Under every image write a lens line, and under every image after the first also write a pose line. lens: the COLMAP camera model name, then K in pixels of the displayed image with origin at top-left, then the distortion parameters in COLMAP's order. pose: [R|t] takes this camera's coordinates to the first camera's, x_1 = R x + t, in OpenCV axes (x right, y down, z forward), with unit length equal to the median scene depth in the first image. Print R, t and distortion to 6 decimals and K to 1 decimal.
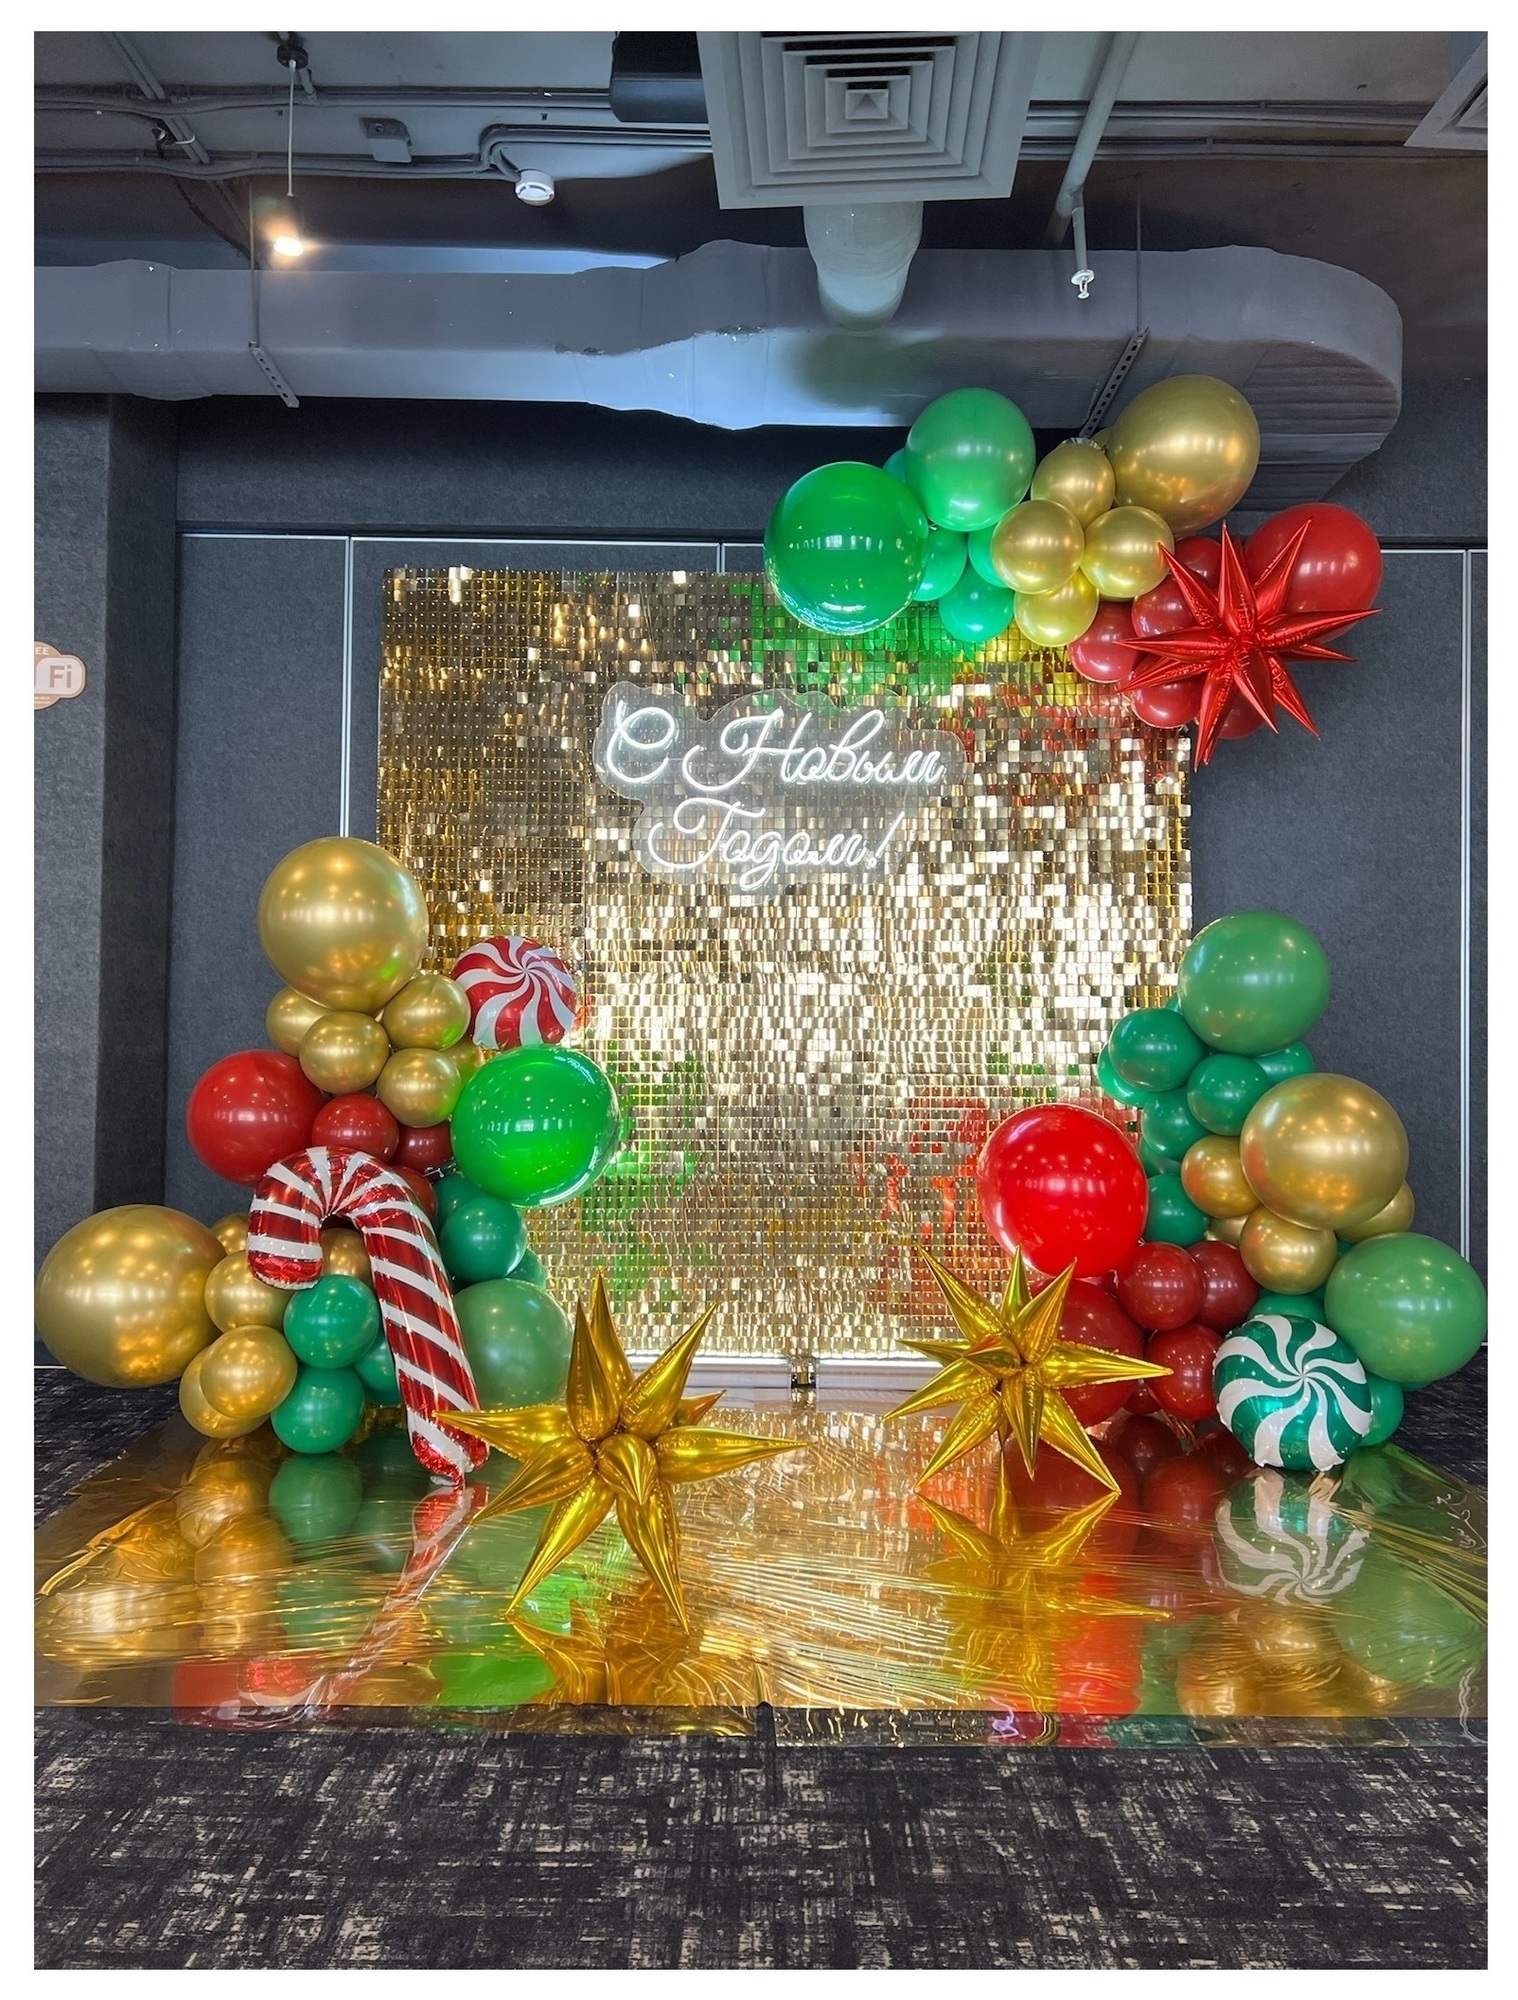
lens RADIAL K [[1488.7, 0, 759.0], [0, 1488.7, 1000.0], [0, 0, 1]] dist [0.100496, -0.000593]
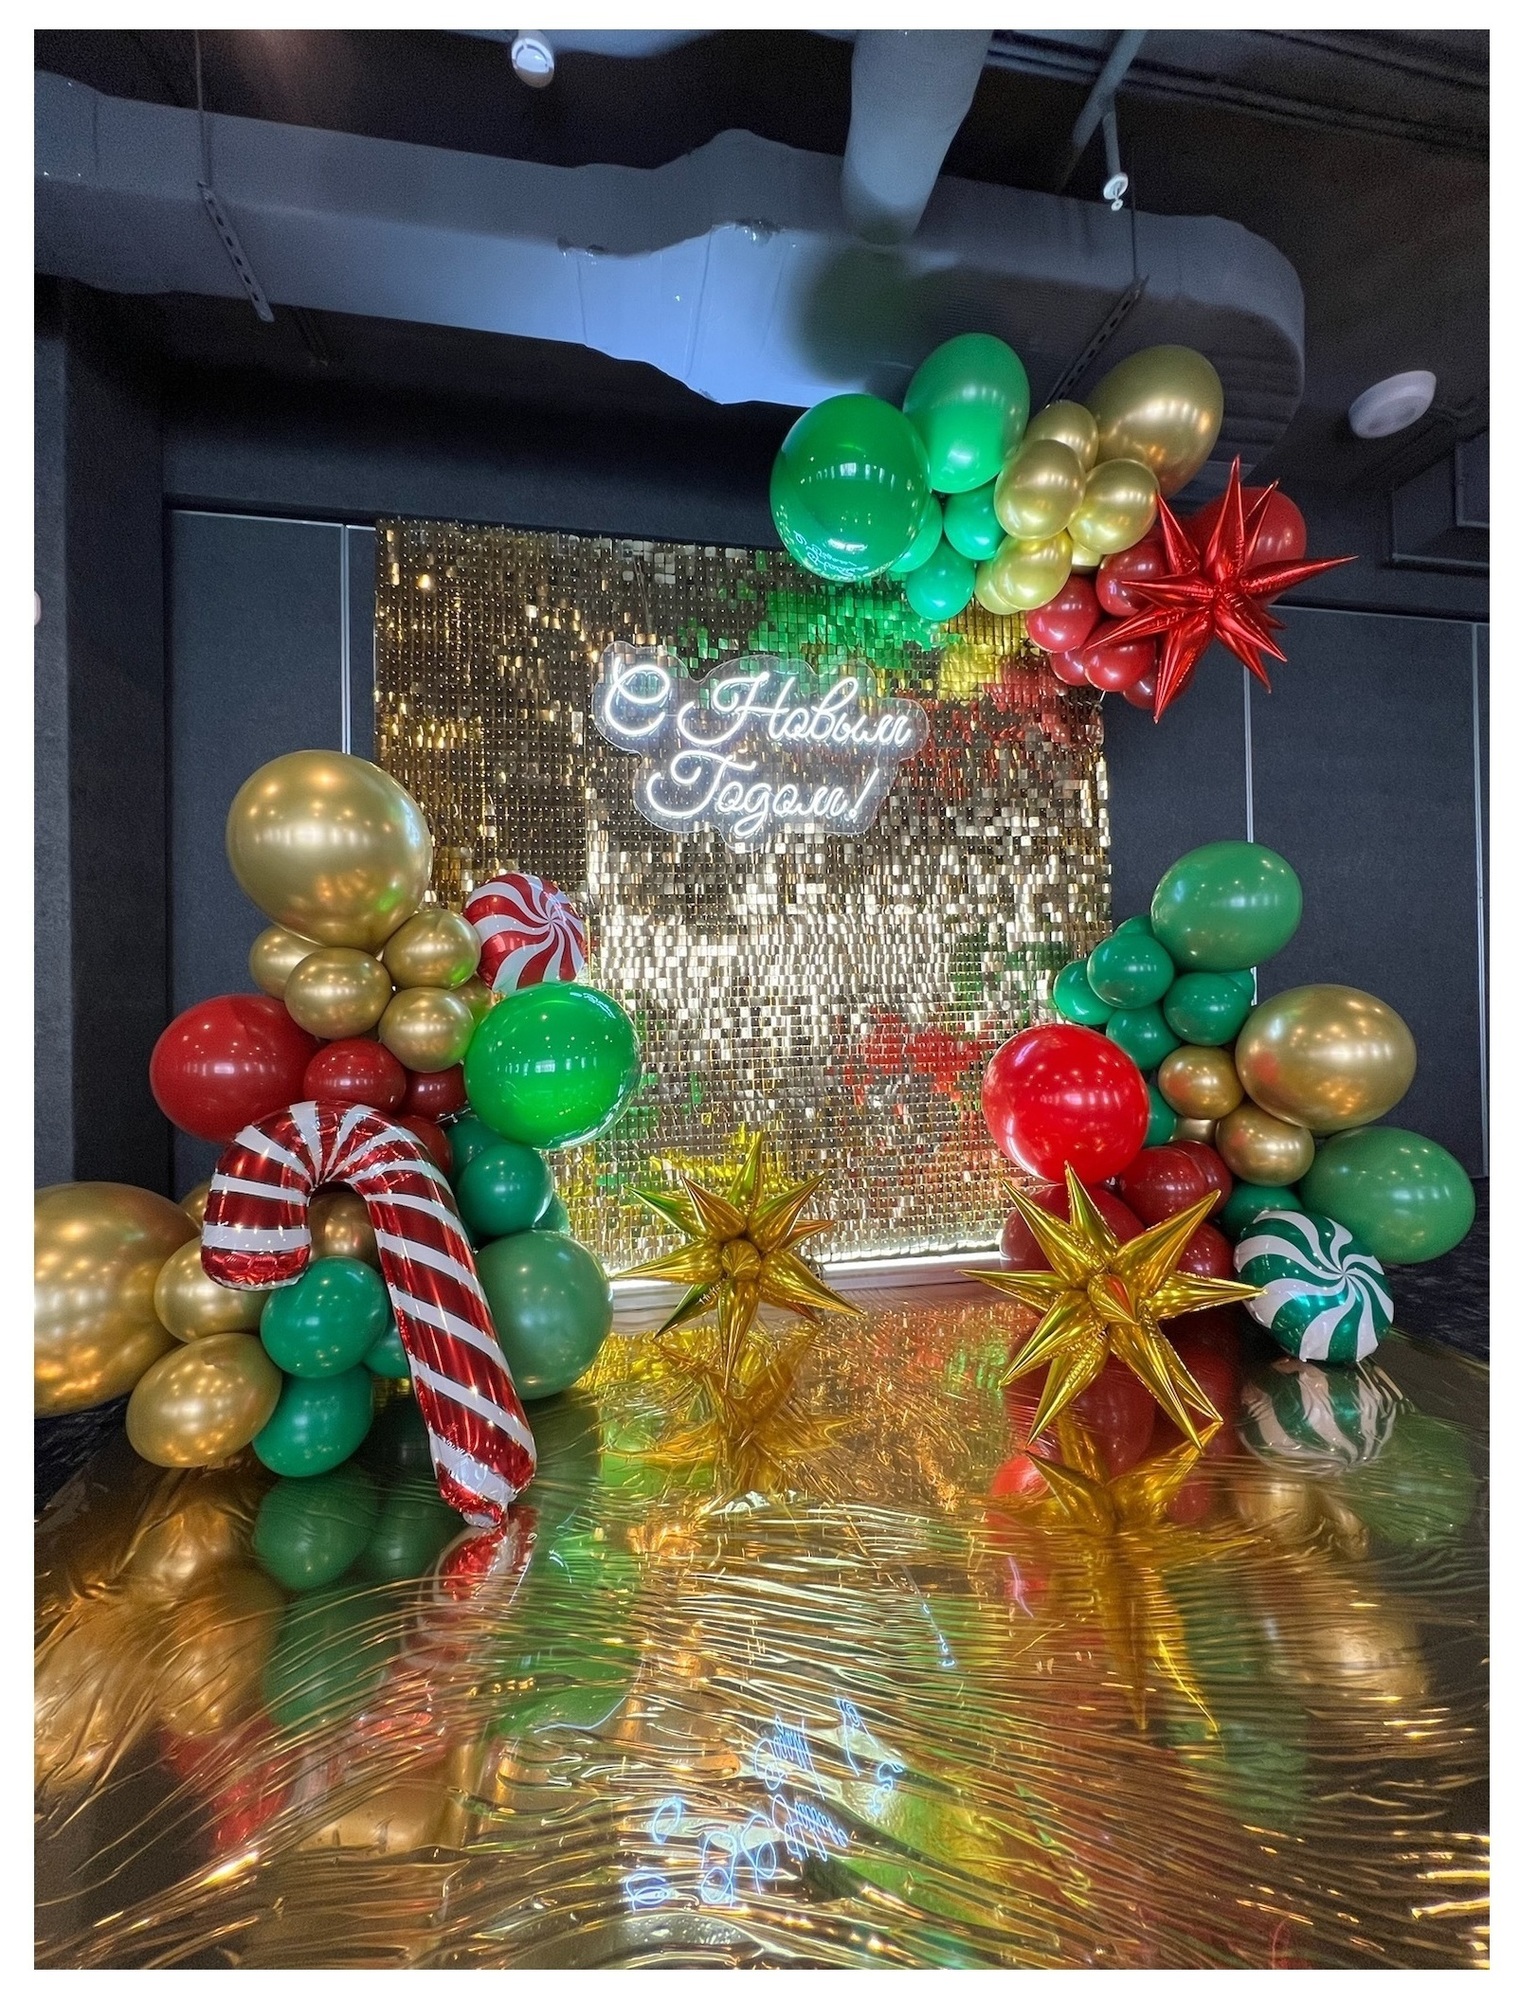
lens RADIAL K [[789.7, 0, 758.4], [0, 789.7, 990.1], [0, 0, 1]] dist [-0.001084, 0.011491]
pose [[0.982484, -0.026657, 0.184433, -0.117720], [0.025002, 0.999624, 0.011294, 0.034456], [-0.184665, -0.006485, 0.982780, 0.493151]]
